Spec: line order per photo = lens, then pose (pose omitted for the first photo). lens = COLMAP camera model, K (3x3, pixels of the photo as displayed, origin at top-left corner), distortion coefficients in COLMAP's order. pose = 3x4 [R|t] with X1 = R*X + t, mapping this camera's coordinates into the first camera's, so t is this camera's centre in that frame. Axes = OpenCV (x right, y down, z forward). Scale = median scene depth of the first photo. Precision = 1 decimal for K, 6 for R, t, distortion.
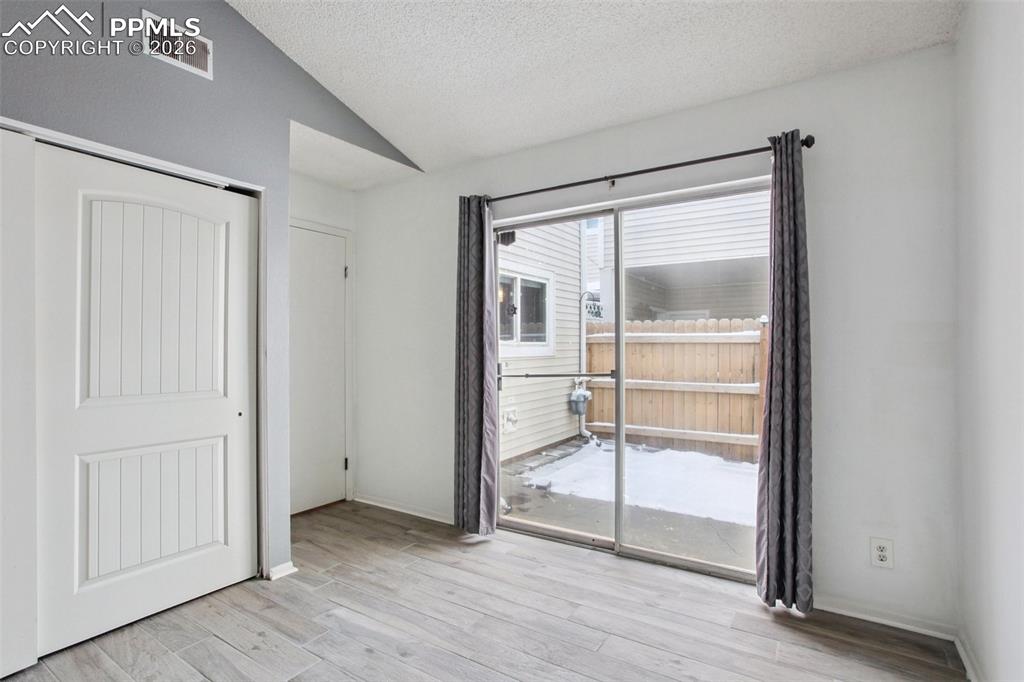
lens RADIAL K [[517.4, 0, 511.6], [0, 517.4, 345.2], [0, 0, 1]] dist [-0.004640, 0.001815]
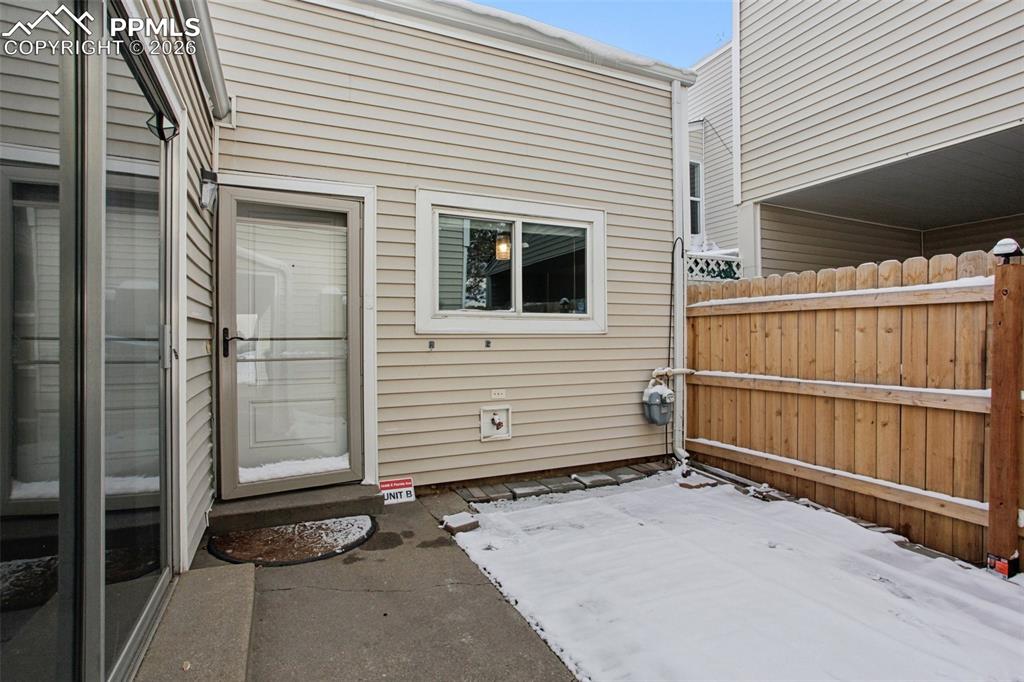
lens RADIAL K [[517.6, 0, 512.8], [0, 517.6, 336.9], [0, 0, 1]] dist [0.003670, 0.002093]
pose [[0.838245, -0.003677, -0.545281, 0.358064], [0.001670, 0.999990, -0.004177, 0.027182], [0.545291, 0.002591, 0.838243, 0.370231]]
